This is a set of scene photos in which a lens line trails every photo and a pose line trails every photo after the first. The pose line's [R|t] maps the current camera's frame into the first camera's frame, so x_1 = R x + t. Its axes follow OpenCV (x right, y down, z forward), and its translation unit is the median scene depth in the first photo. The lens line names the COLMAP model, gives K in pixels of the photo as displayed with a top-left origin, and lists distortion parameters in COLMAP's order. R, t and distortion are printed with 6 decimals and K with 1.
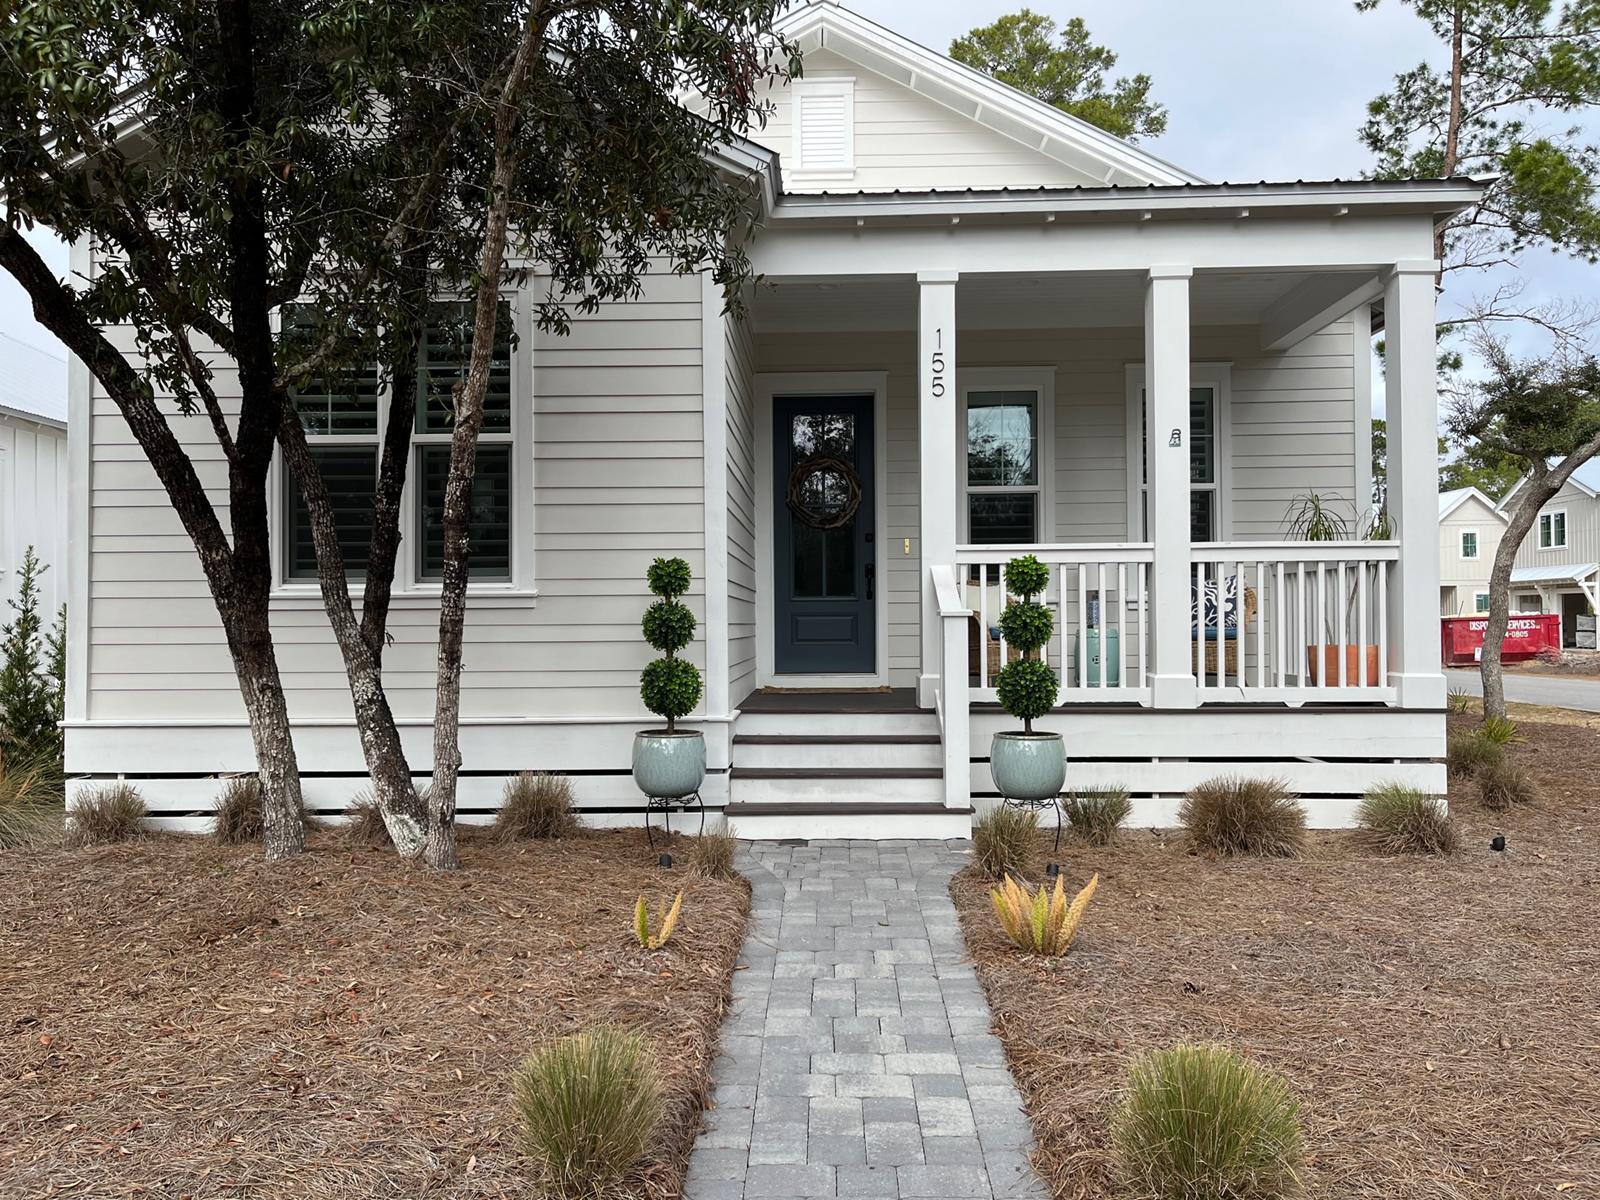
lens RADIAL K [[1217.2, 0, 800.0], [0, 1217.2, 600.0], [0, 0, 1]] dist [0.077462, -0.109684]
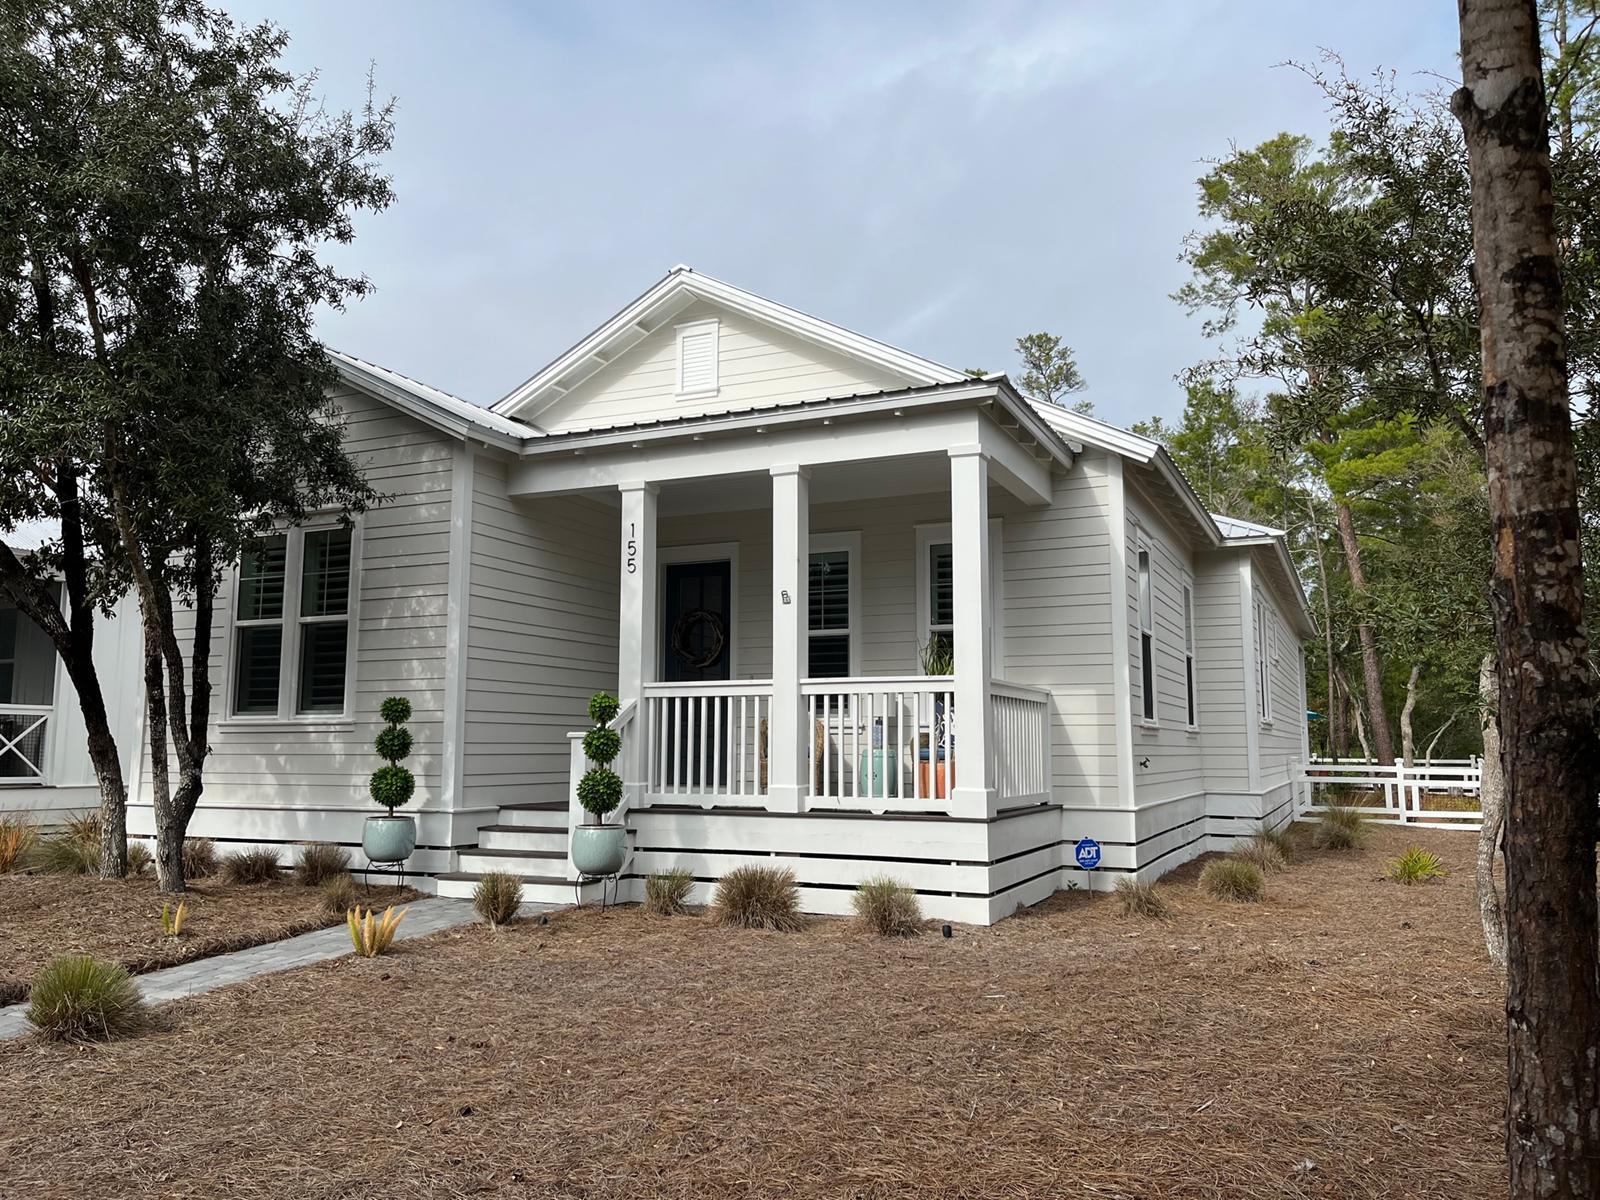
lens RADIAL K [[1217.2, 0, 800.0], [0, 1217.2, 600.0], [0, 0, 1]] dist [0.077462, -0.109684]
pose [[0.919547, -0.038835, -0.391056, 0.809597], [-0.000459, 0.994998, -0.099890, -0.003055], [0.392980, 0.092033, 0.914930, -0.151800]]
